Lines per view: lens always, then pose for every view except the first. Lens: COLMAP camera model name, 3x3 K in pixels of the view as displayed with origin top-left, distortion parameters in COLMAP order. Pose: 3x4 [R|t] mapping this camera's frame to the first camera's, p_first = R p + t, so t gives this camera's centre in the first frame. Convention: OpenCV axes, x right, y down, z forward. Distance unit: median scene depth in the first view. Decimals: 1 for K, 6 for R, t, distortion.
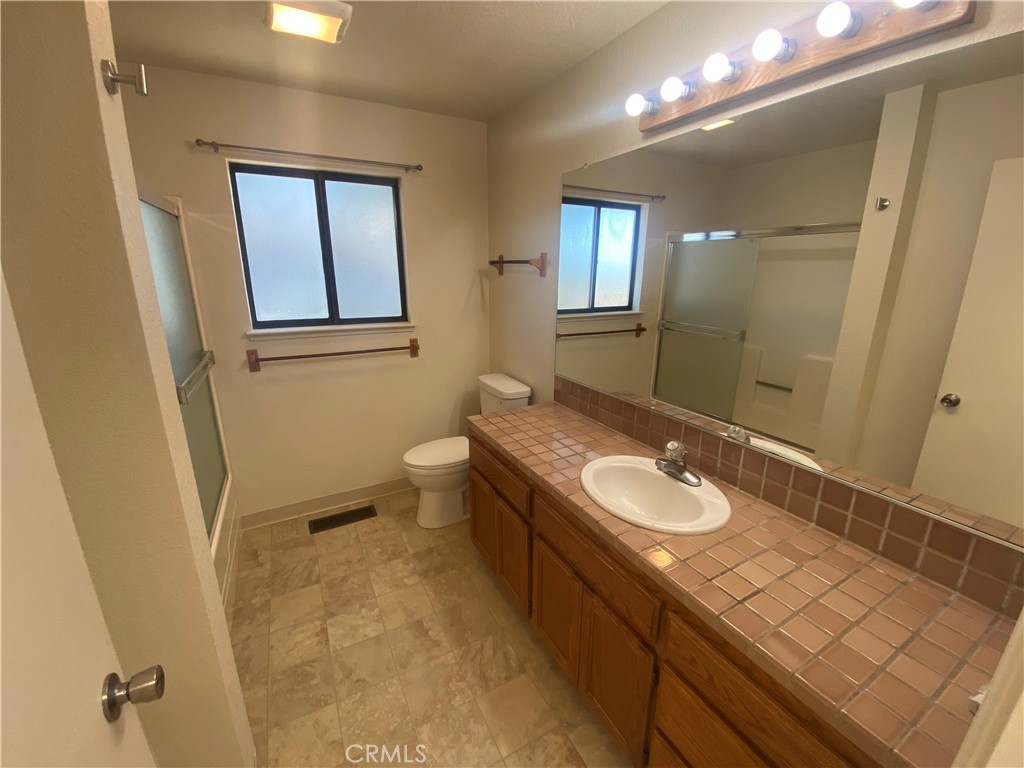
lens RADIAL K [[415.0, 0, 509.8], [0, 415.0, 382.4], [0, 0, 1]] dist [0.014995, -0.018487]
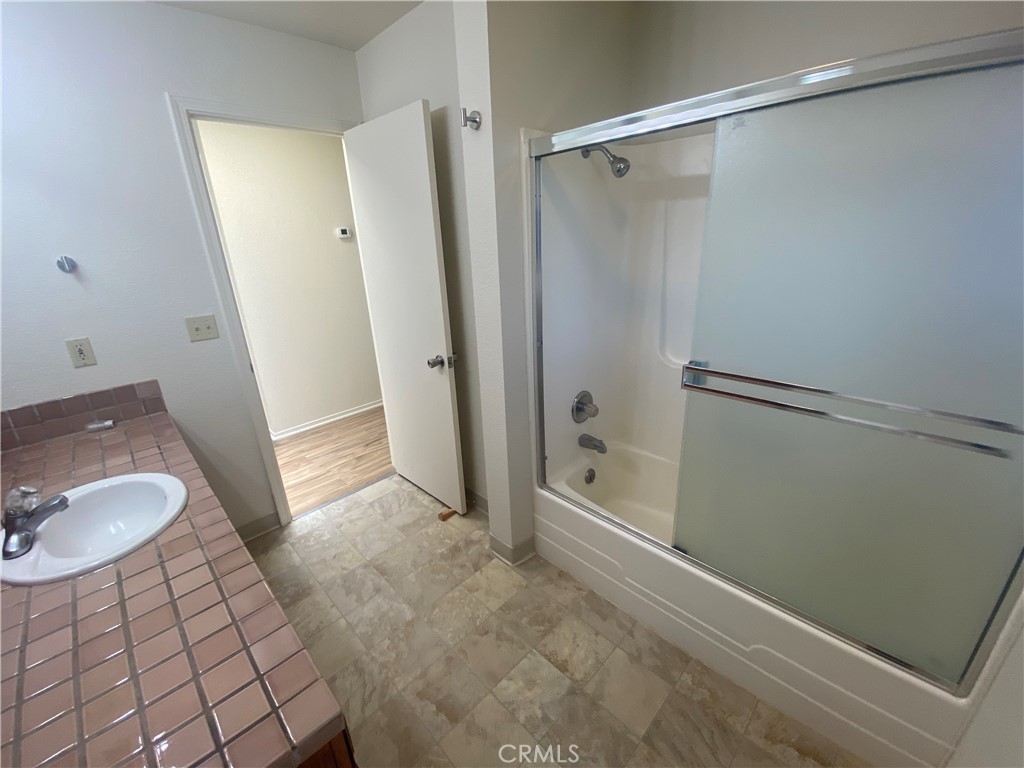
lens RADIAL K [[415.0, 0, 509.8], [0, 415.0, 382.4], [0, 0, 1]] dist [0.014995, -0.018487]
pose [[-0.956817, 0.131821, -0.259084, -0.219602], [-0.037888, 0.827113, 0.560758, -0.367718], [0.288211, 0.546359, -0.786401, 1.408515]]
